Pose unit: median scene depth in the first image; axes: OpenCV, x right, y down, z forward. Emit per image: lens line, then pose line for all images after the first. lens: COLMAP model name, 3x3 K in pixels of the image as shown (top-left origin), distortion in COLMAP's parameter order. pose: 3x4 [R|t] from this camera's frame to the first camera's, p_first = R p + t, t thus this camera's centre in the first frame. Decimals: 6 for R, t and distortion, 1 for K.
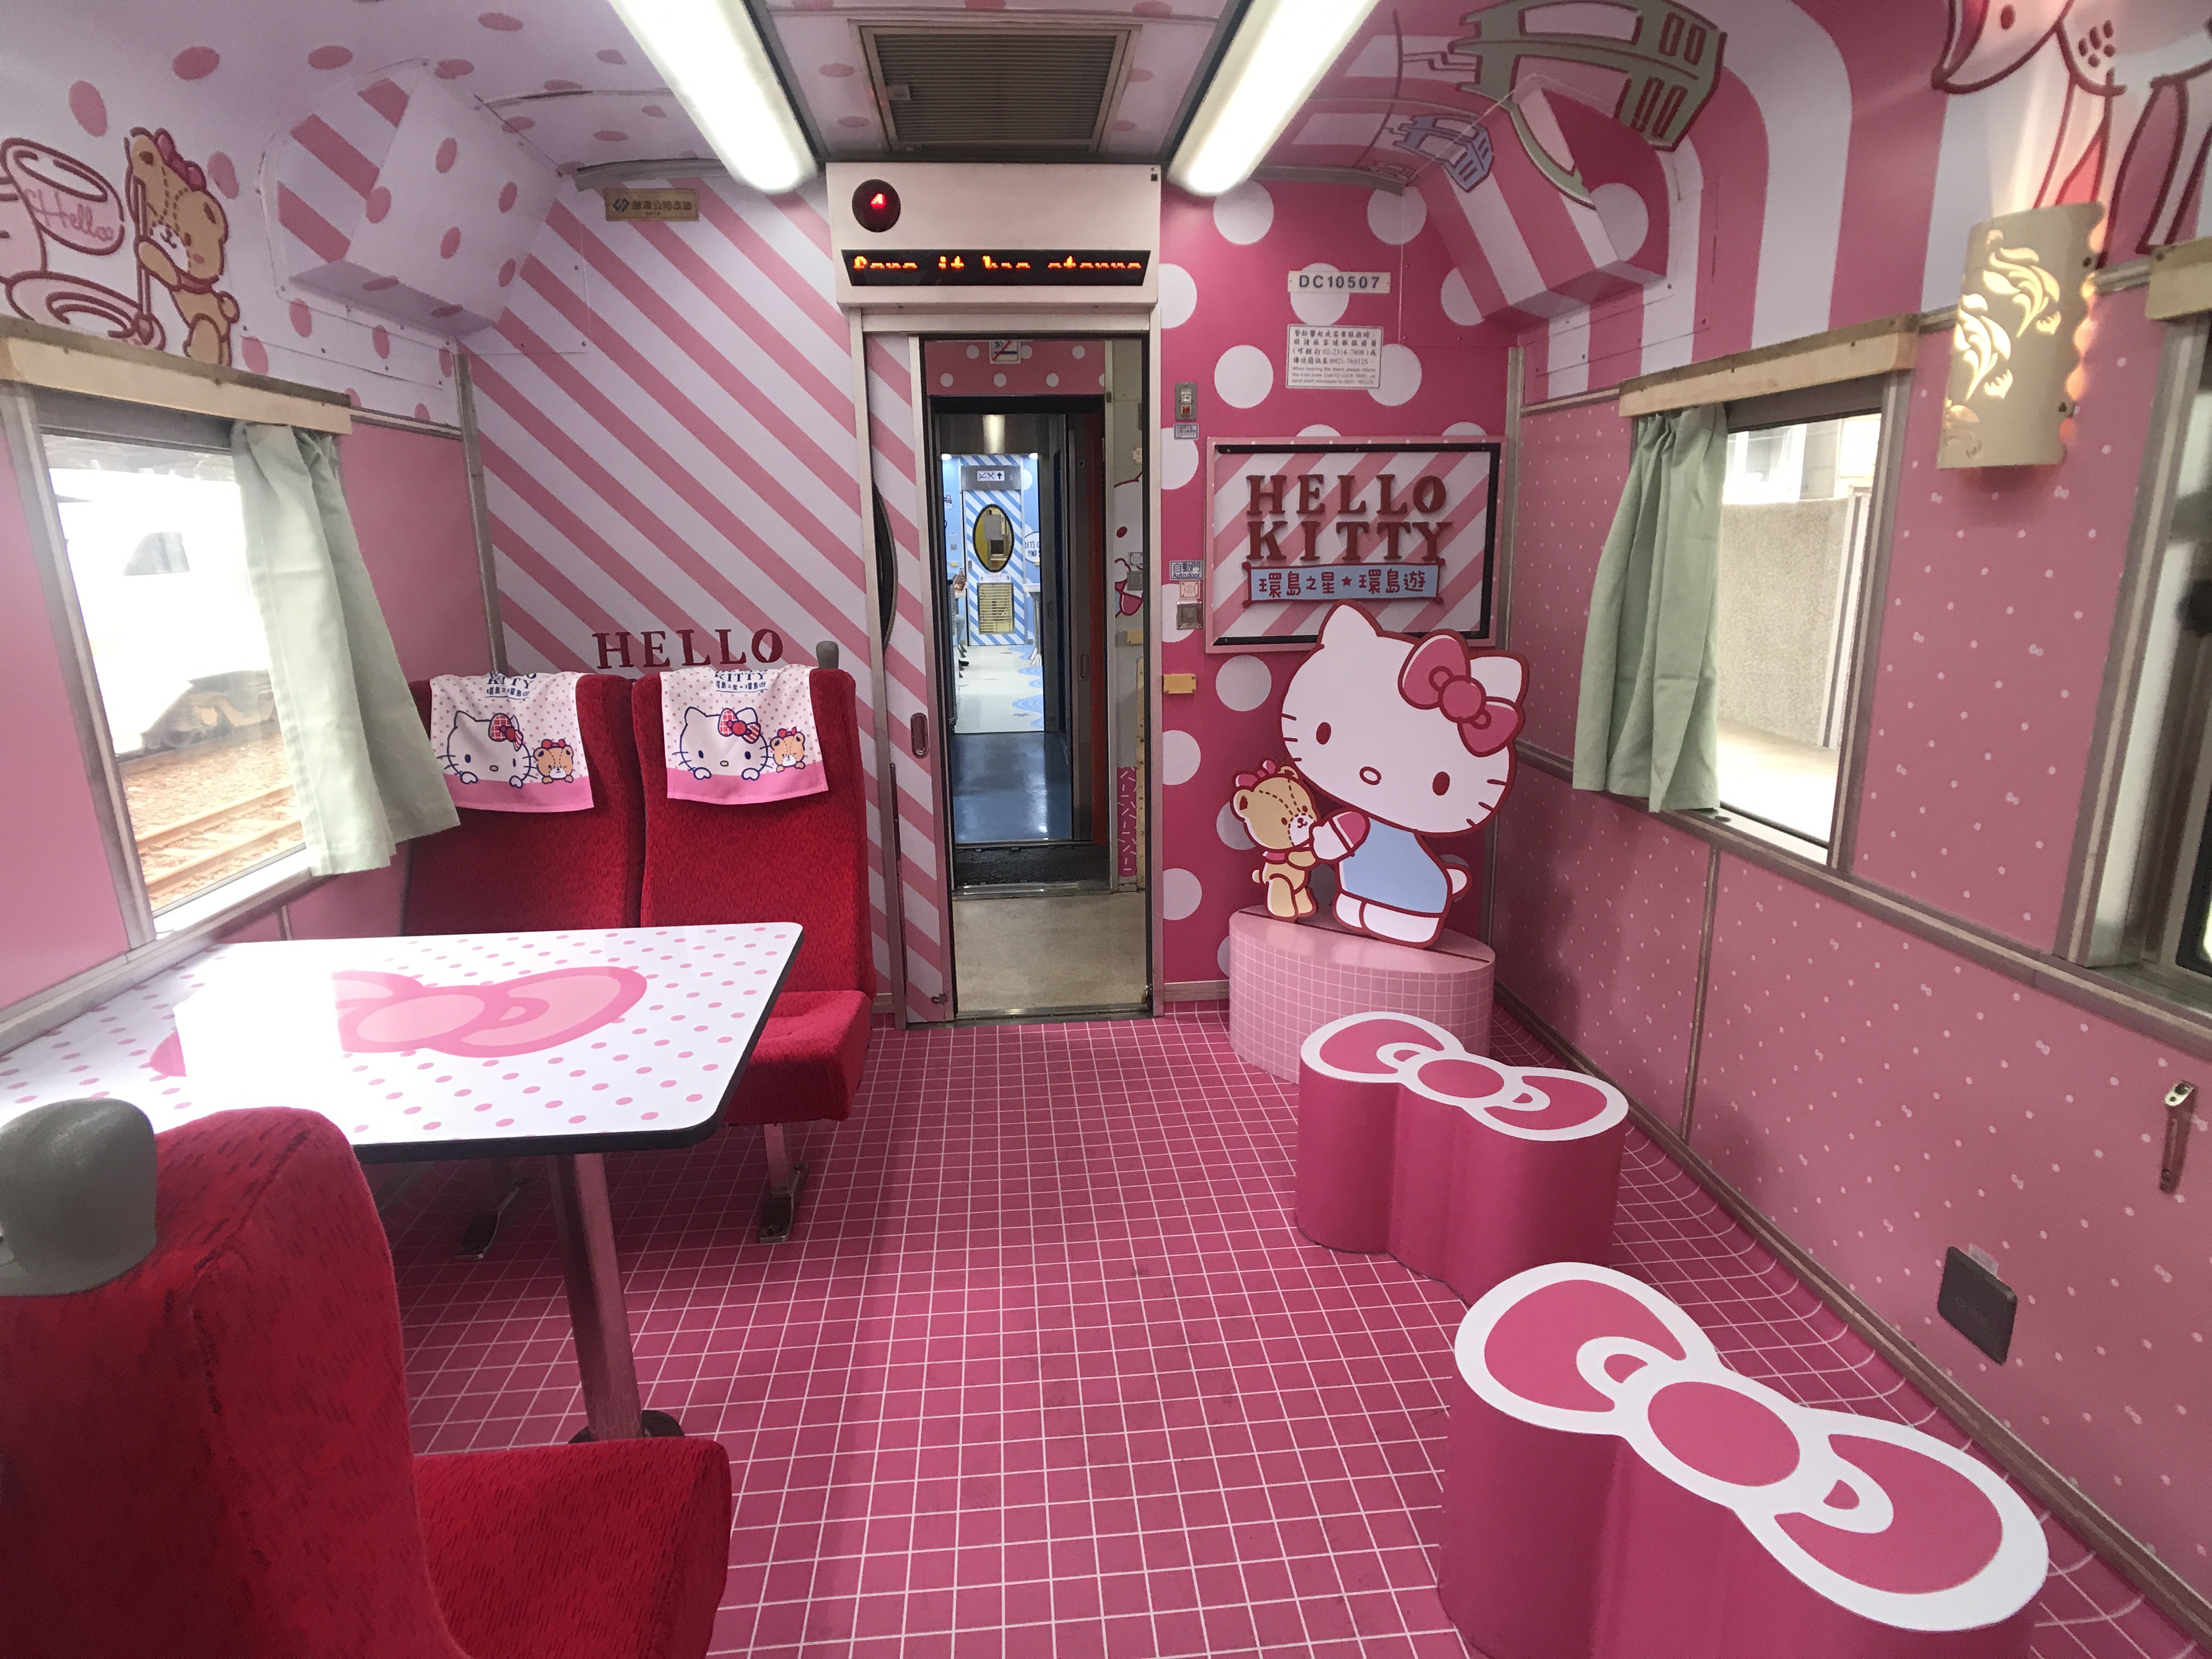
lens RADIAL K [[1146.0, 0, 1099.3], [0, 1146.0, 821.8], [0, 0, 1]] dist [-0.061583, 0.028309]
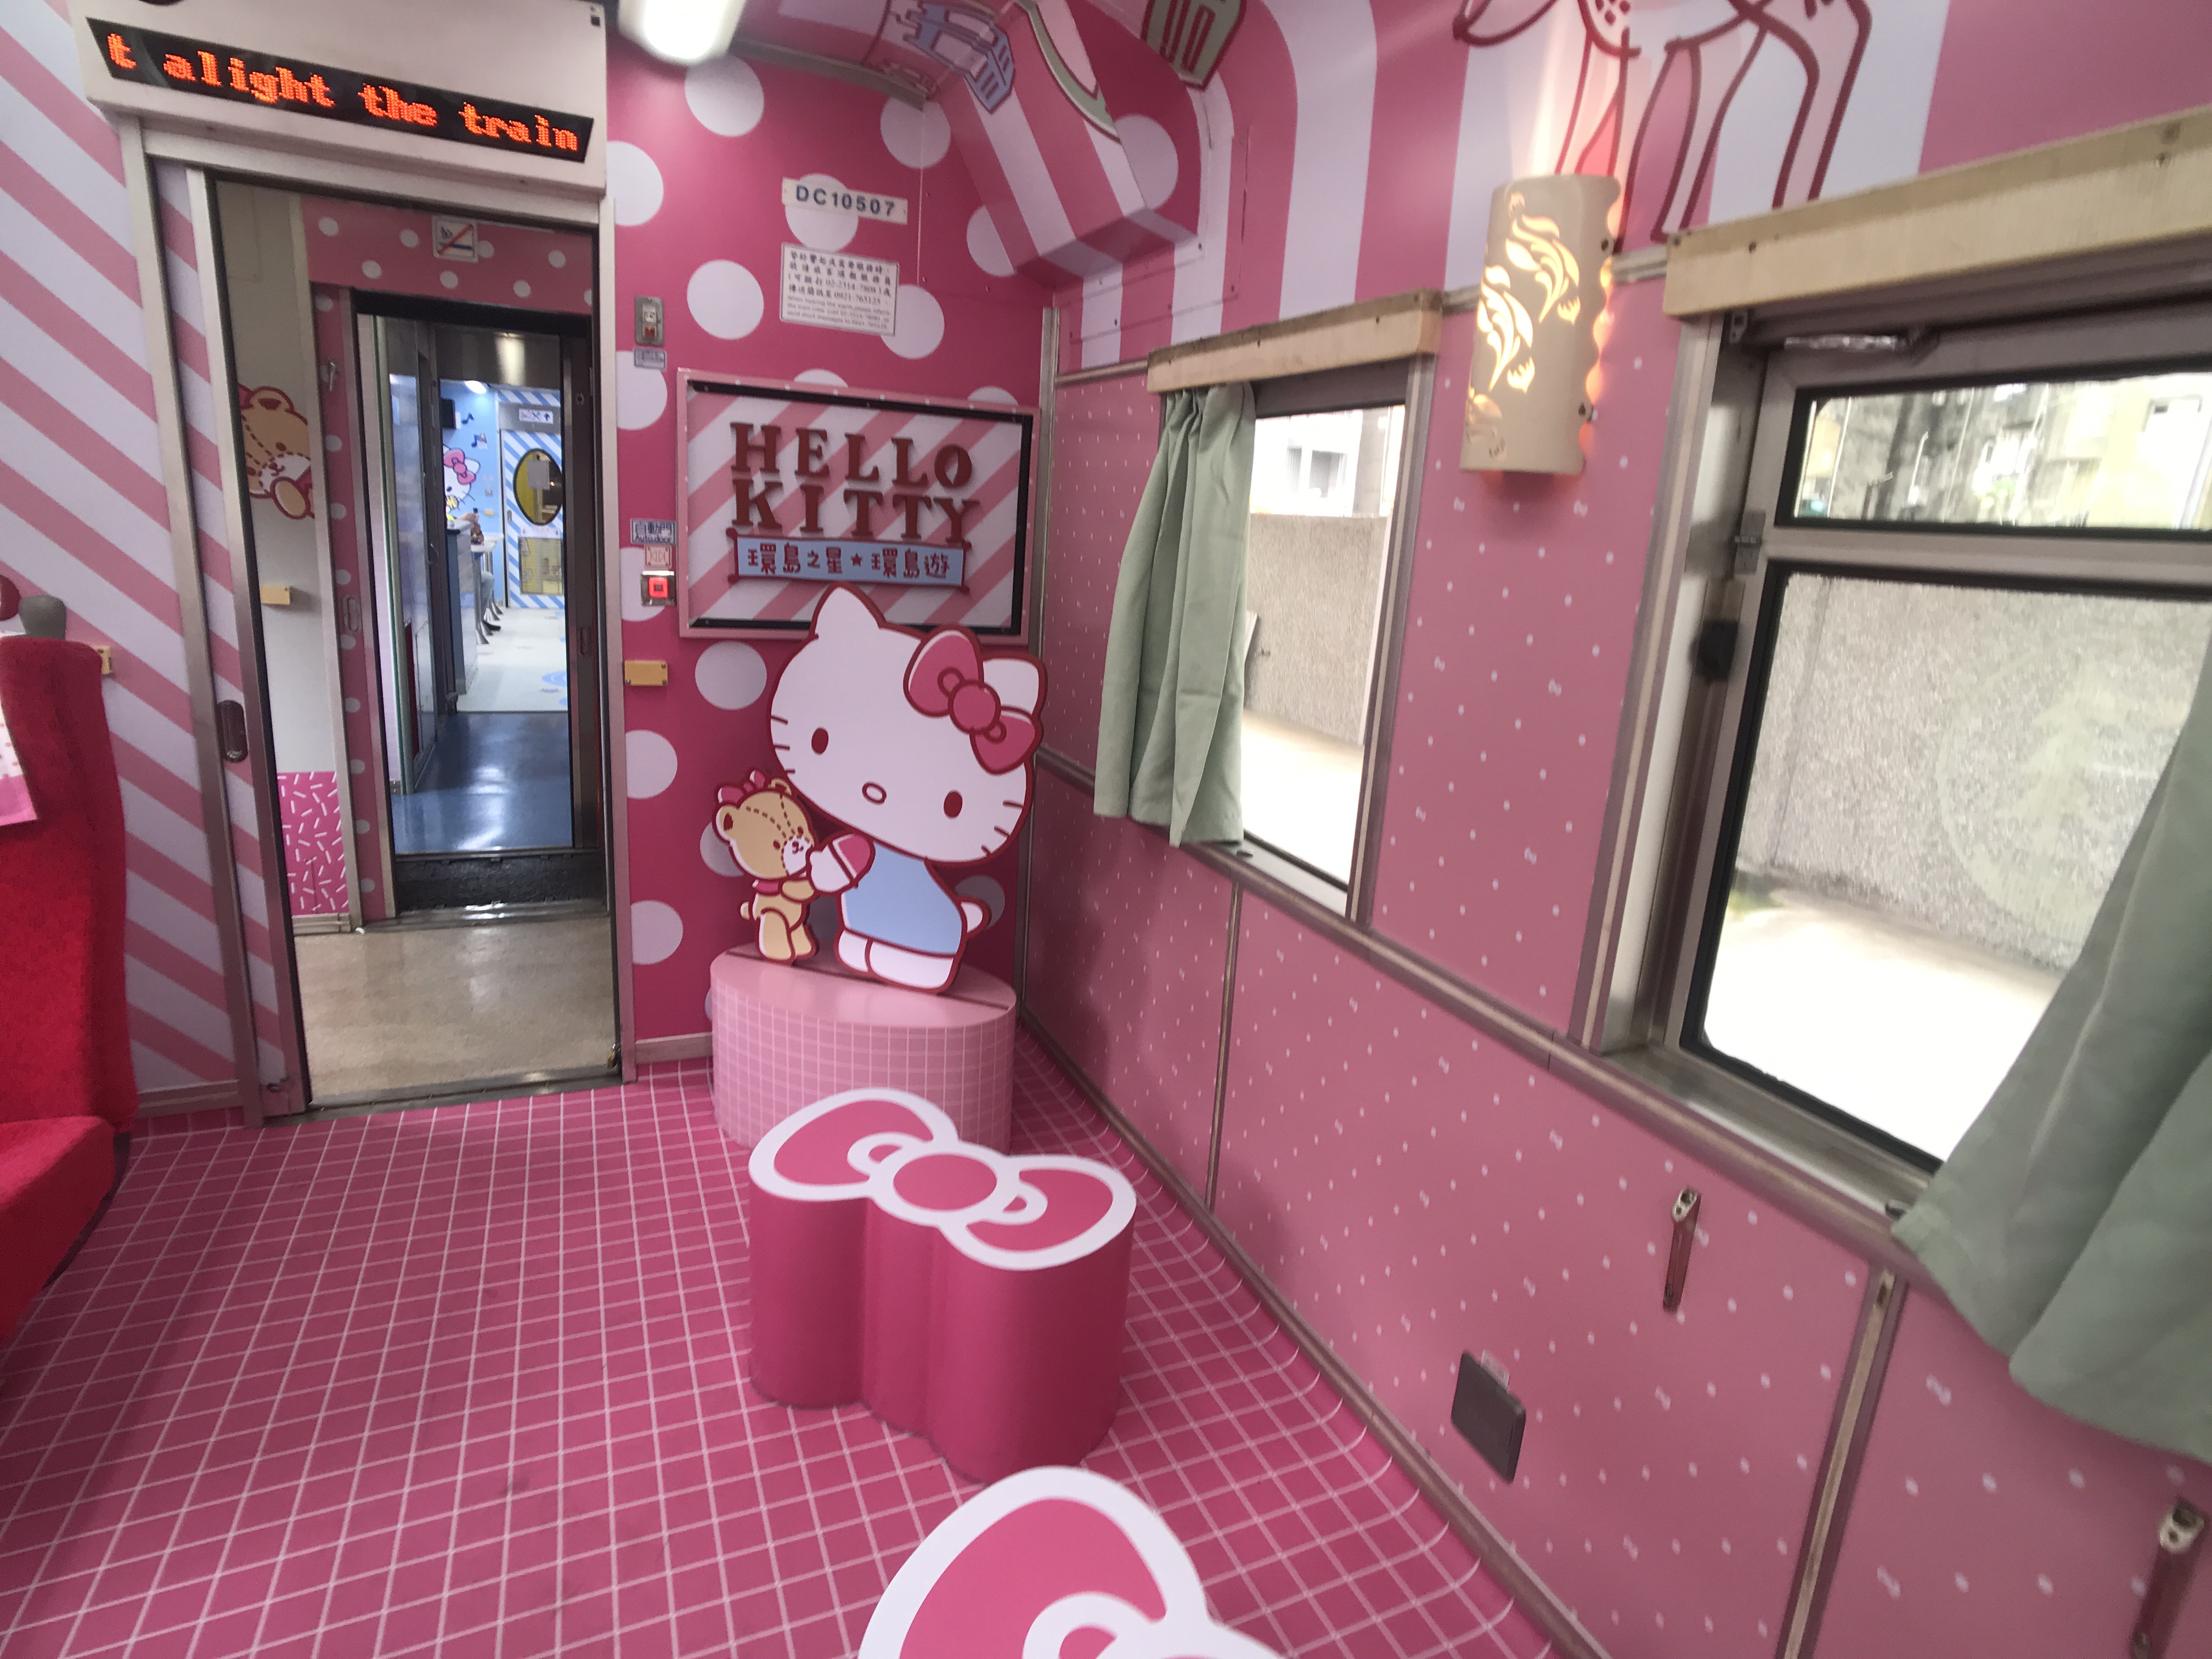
lens RADIAL K [[1146.0, 0, 1099.3], [0, 1146.0, 821.8], [0, 0, 1]] dist [-0.061583, 0.028309]
pose [[0.941927, -0.002483, 0.335810, 0.127733], [-0.002635, 0.999887, 0.014786, -0.037004], [-0.335809, -0.014812, 0.941814, 0.172334]]
